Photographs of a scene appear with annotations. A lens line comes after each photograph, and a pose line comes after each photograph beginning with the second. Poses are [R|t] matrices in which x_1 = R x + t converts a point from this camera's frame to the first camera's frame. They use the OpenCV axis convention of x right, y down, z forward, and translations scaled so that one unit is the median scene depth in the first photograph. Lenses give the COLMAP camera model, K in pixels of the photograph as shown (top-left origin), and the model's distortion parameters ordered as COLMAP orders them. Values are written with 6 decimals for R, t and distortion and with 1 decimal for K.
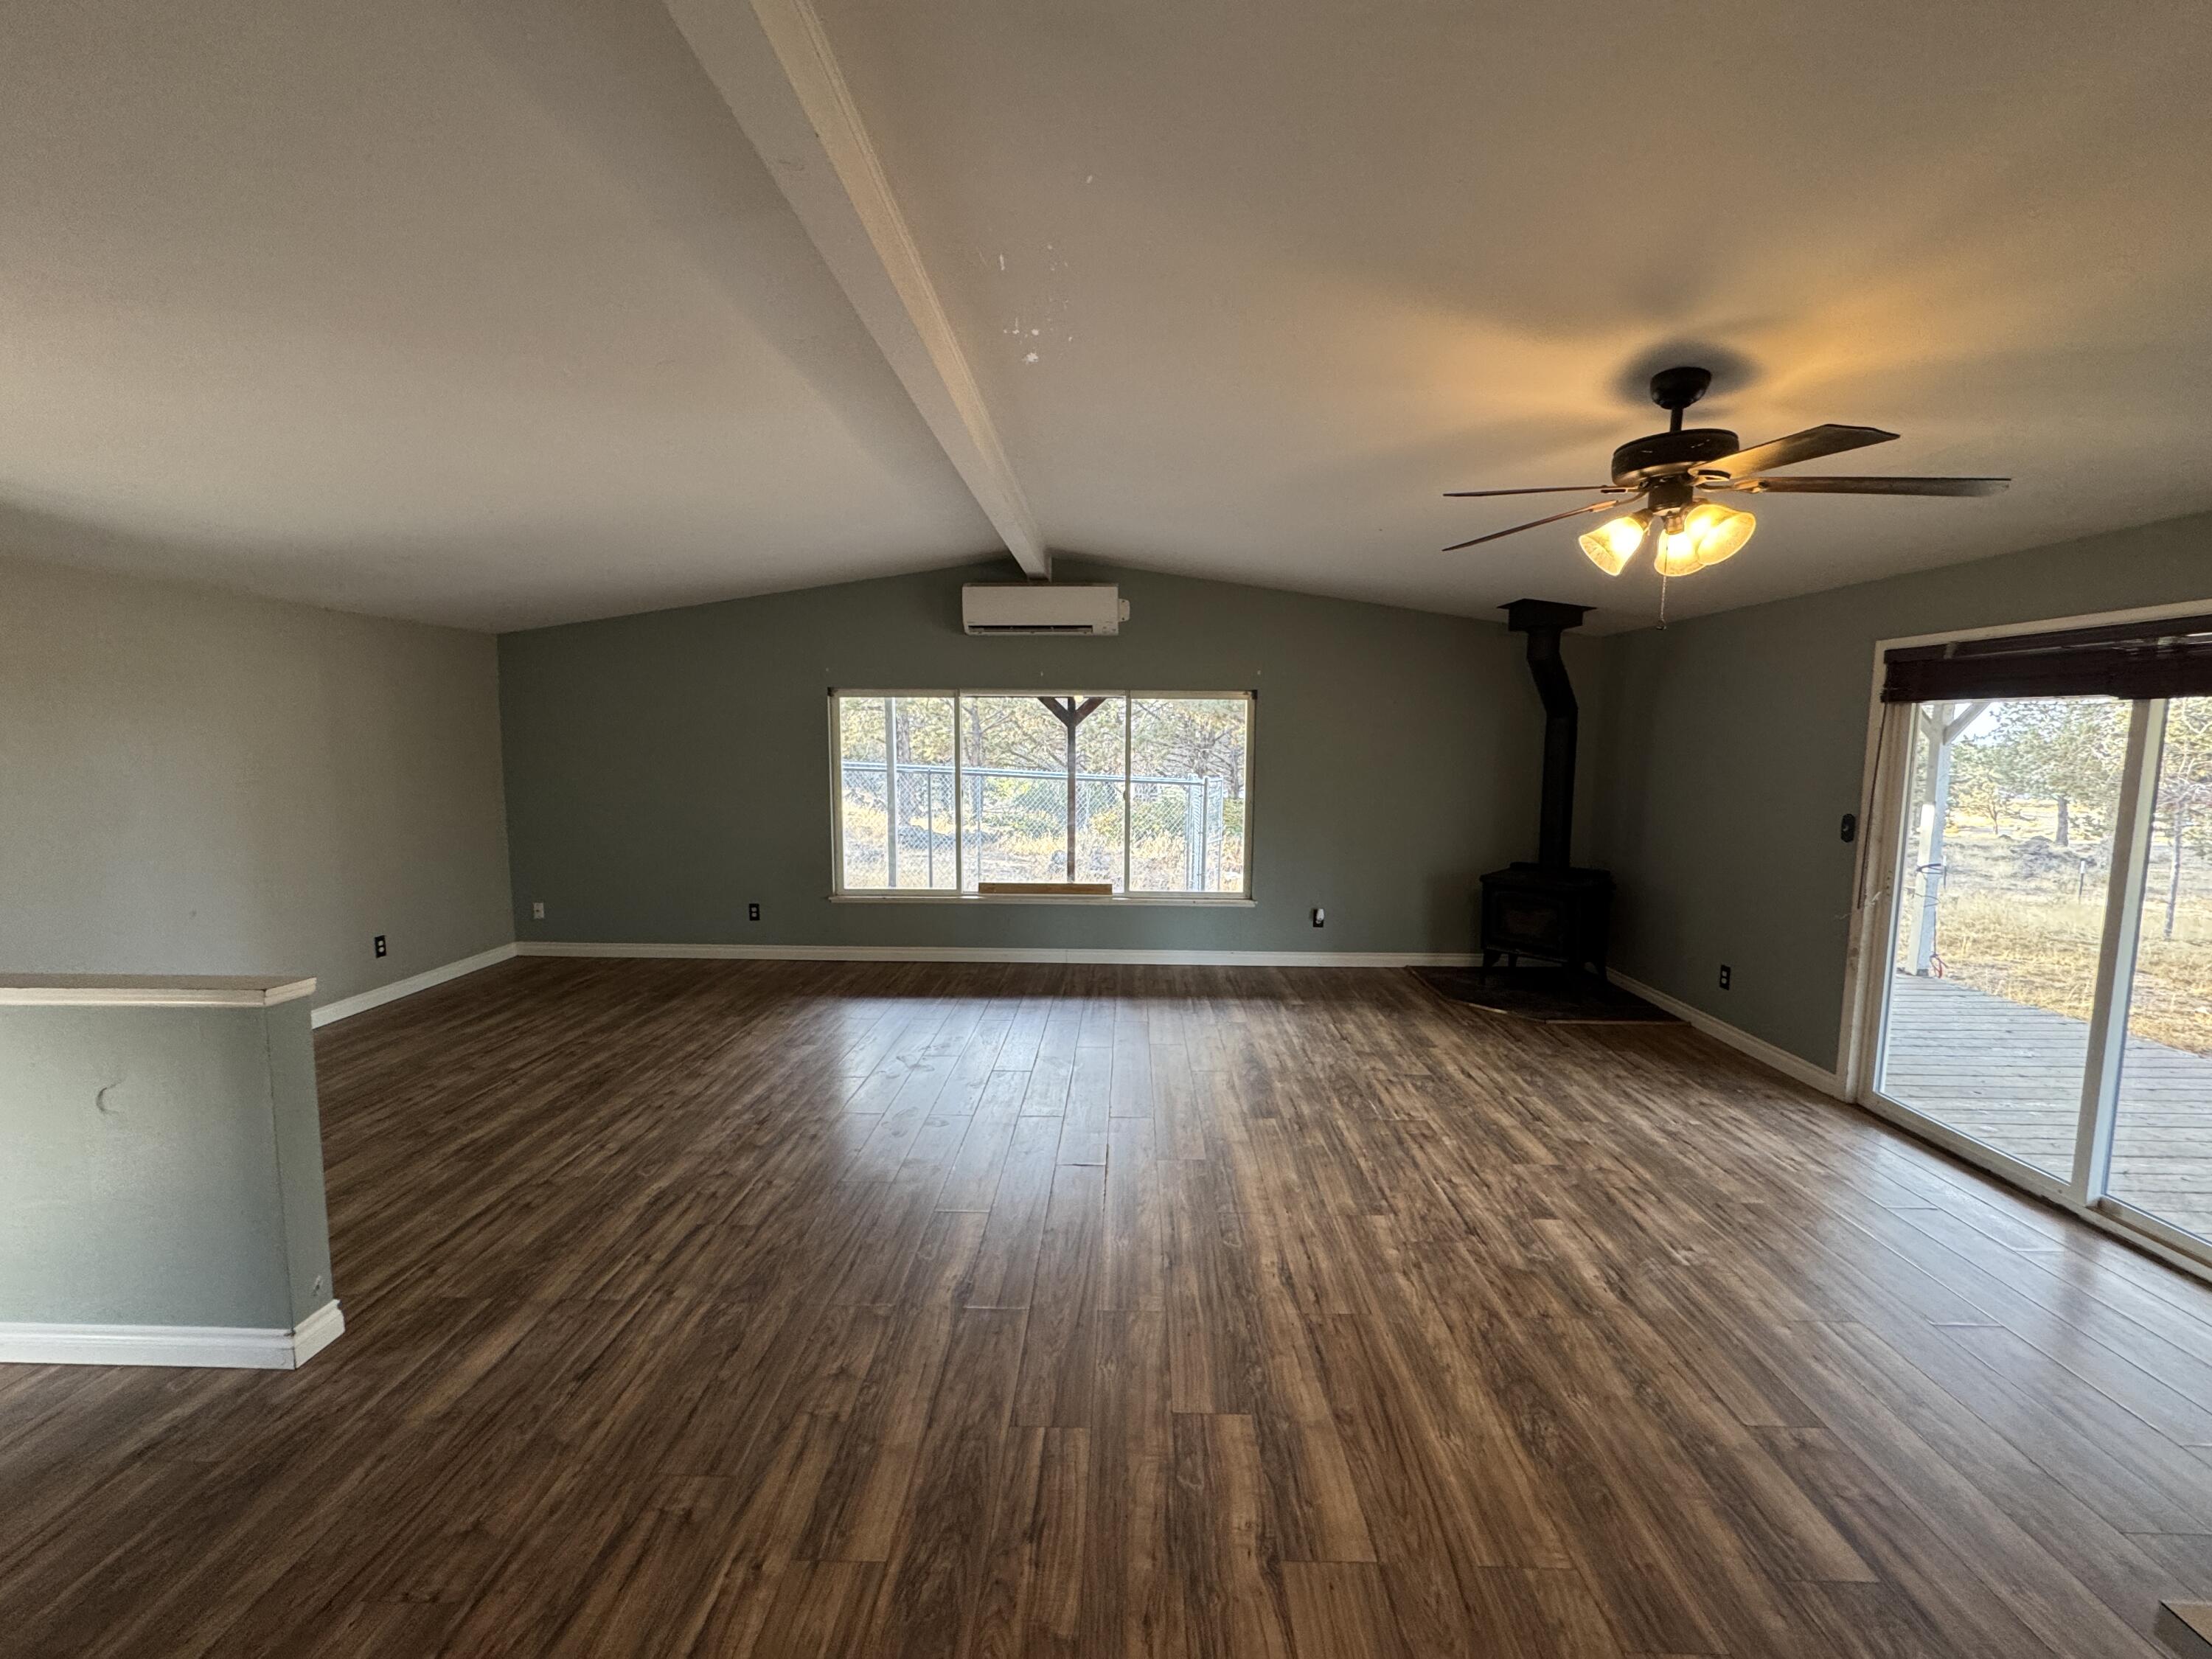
lens RADIAL K [[879.2, 0, 1109.0], [0, 879.2, 825.7], [0, 0, 1]] dist [-0.001515, 0.000347]
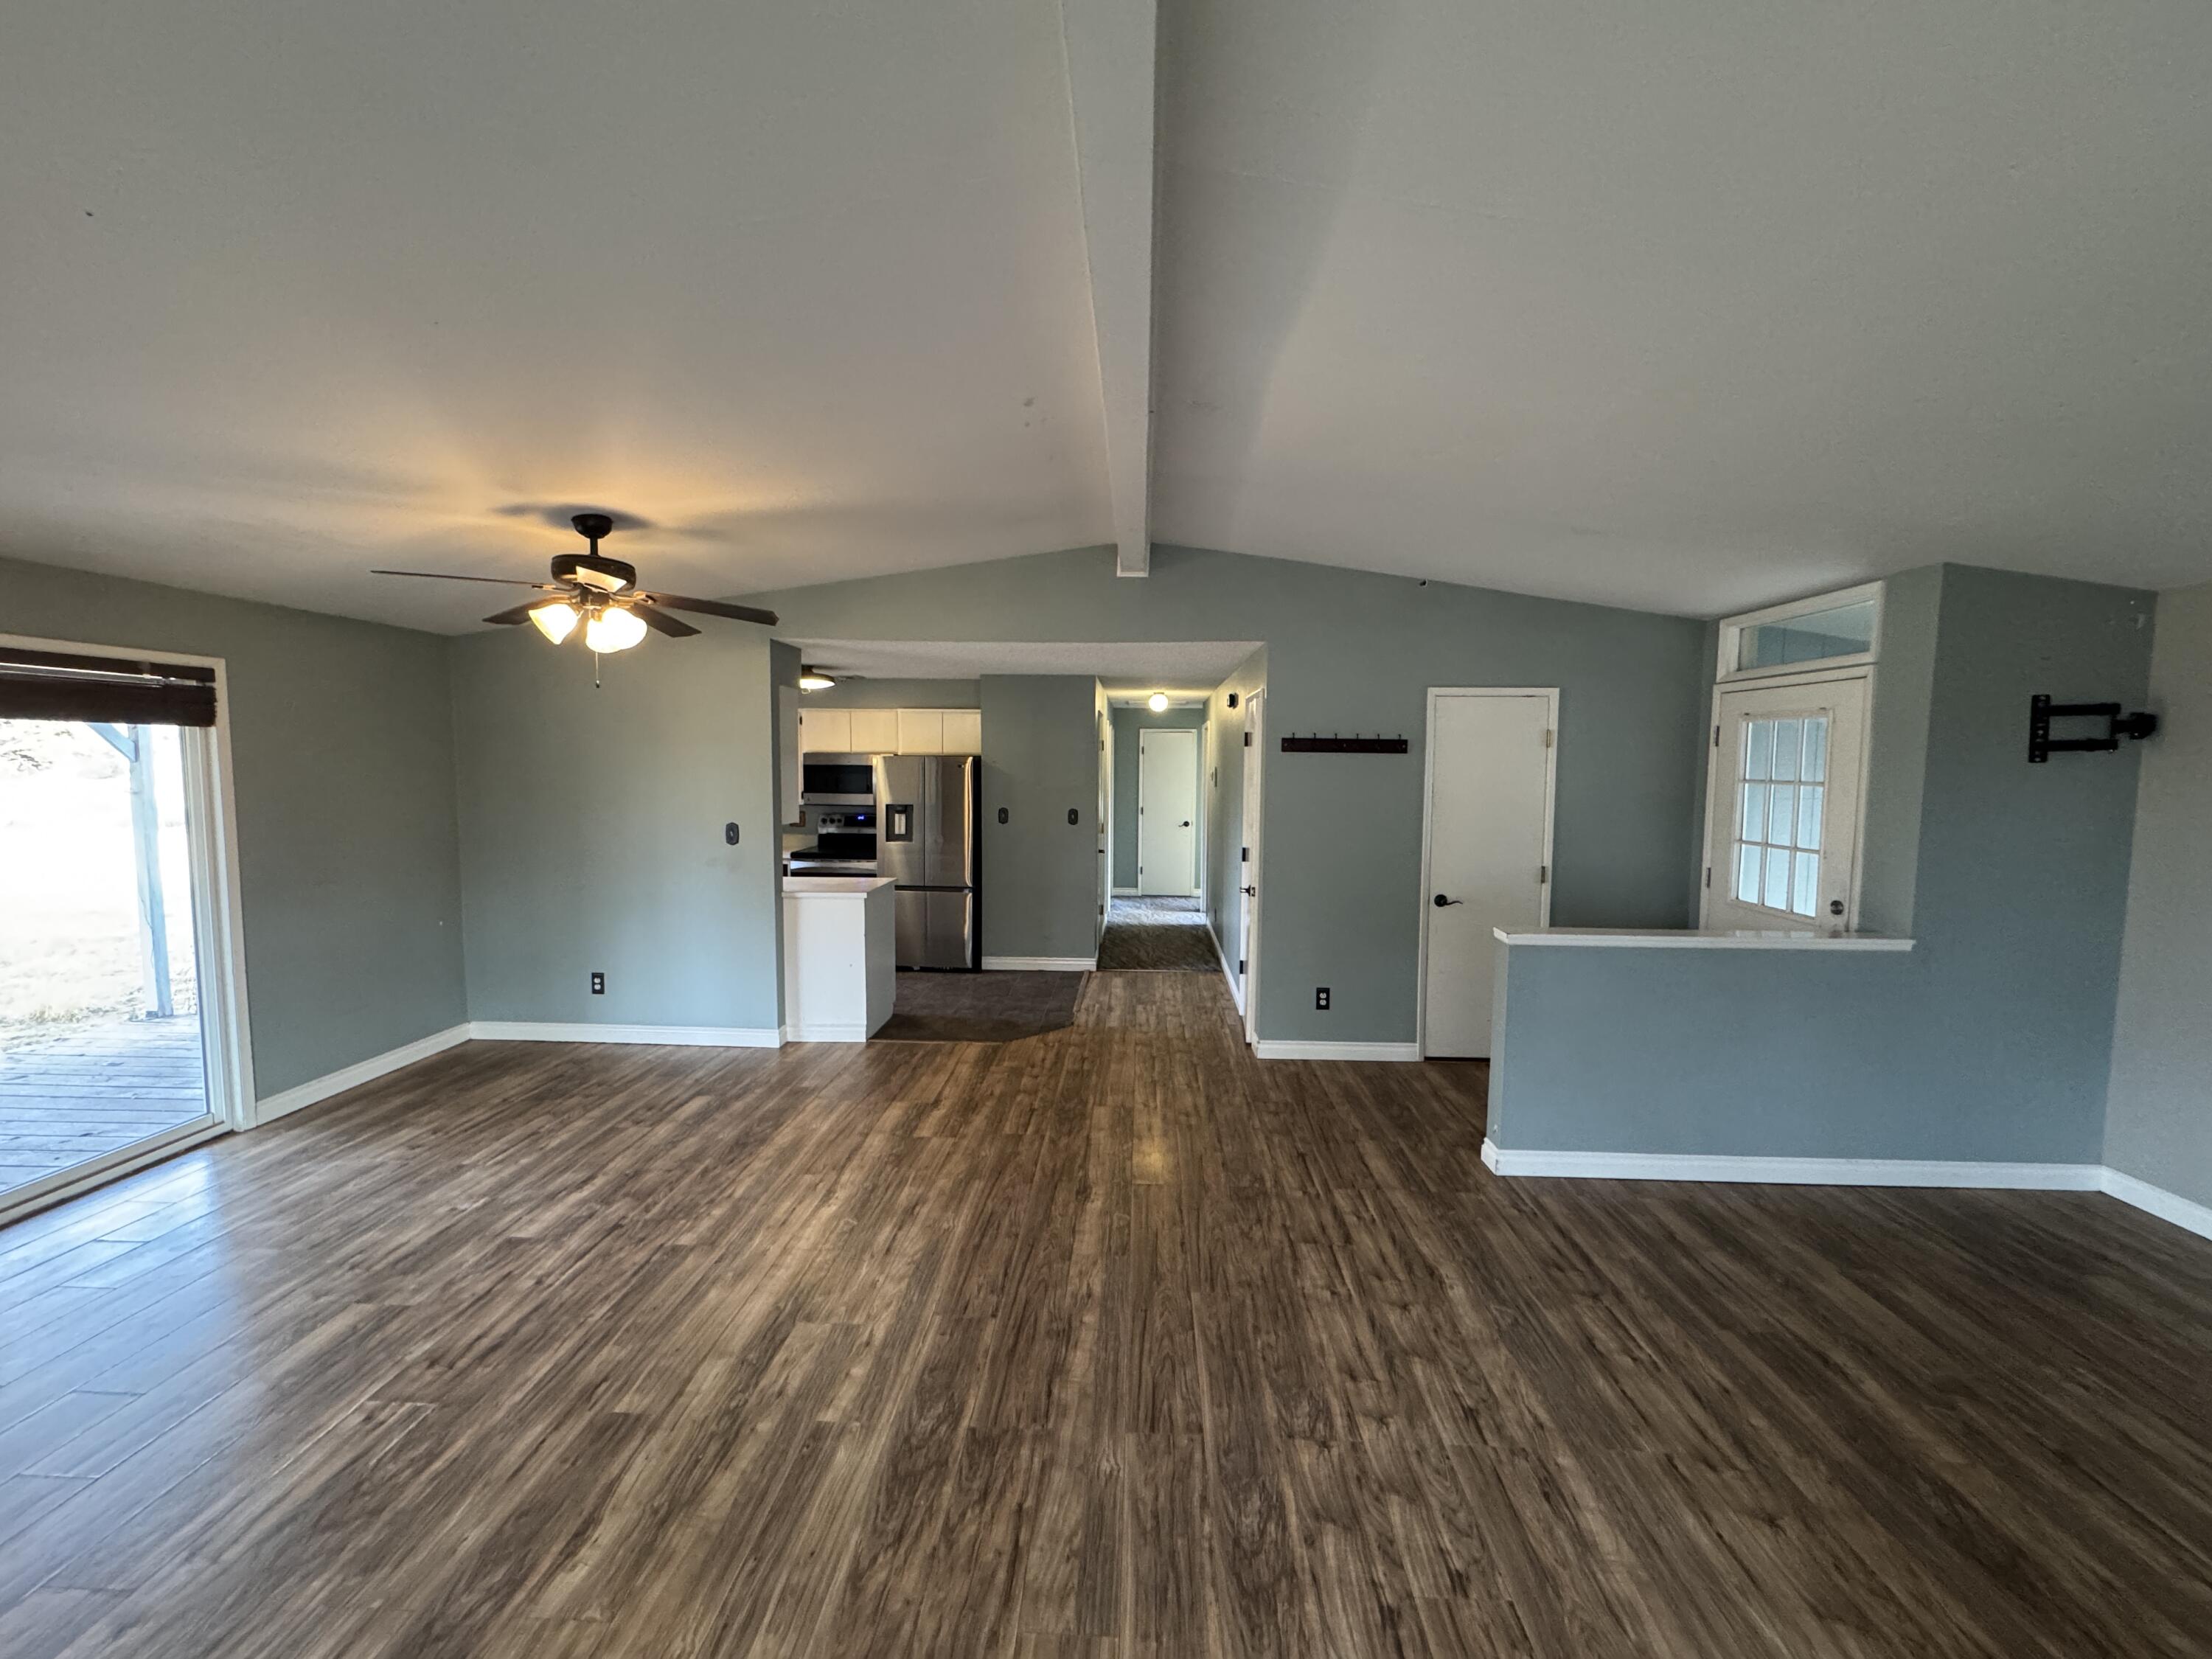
lens RADIAL K [[879.2, 0, 1109.0], [0, 879.2, 825.7], [0, 0, 1]] dist [-0.001515, 0.000347]
pose [[-0.999785, -0.015823, 0.013425, -0.173515], [-0.013281, 0.985022, 0.171918, -0.189729], [-0.015945, 0.171702, -0.985020, 1.793313]]
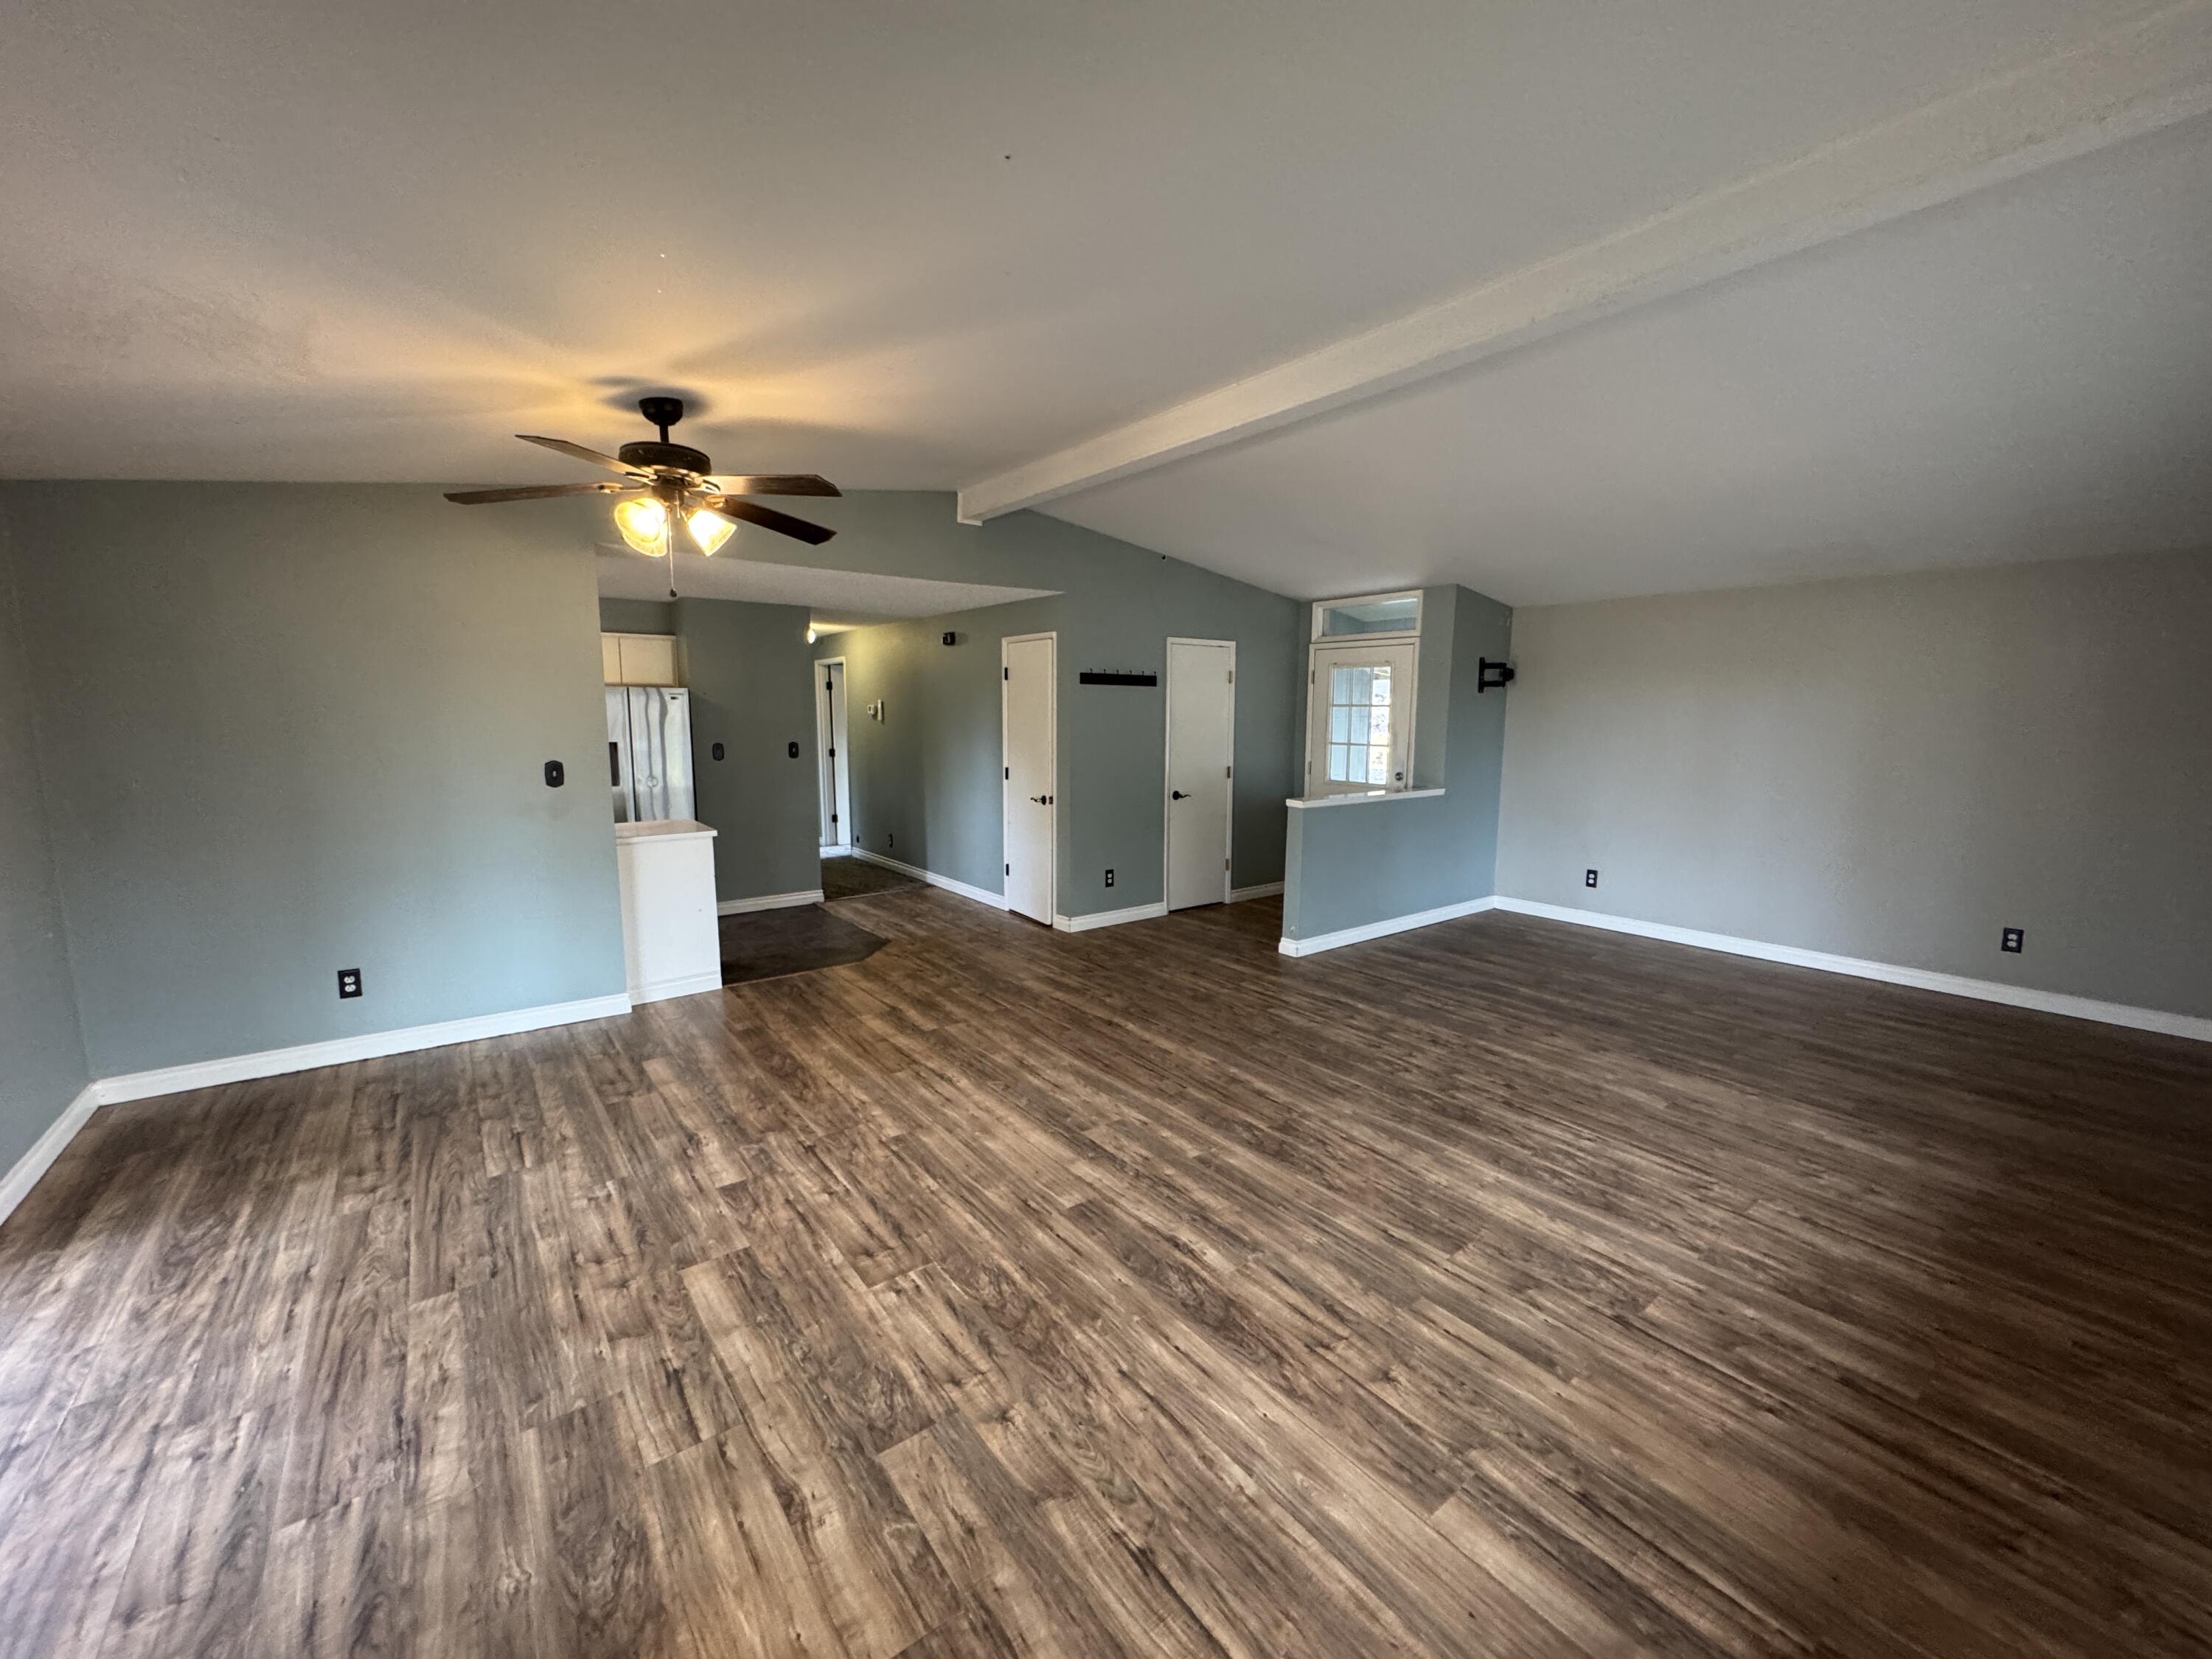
lens RADIAL K [[879.2, 0, 1109.0], [0, 879.2, 825.7], [0, 0, 1]] dist [-0.001515, 0.000347]
pose [[-0.777337, 0.072375, -0.624908, 0.705232], [-0.072287, 0.976504, 0.203014, -0.148038], [0.624918, 0.202983, -0.753840, 1.789418]]
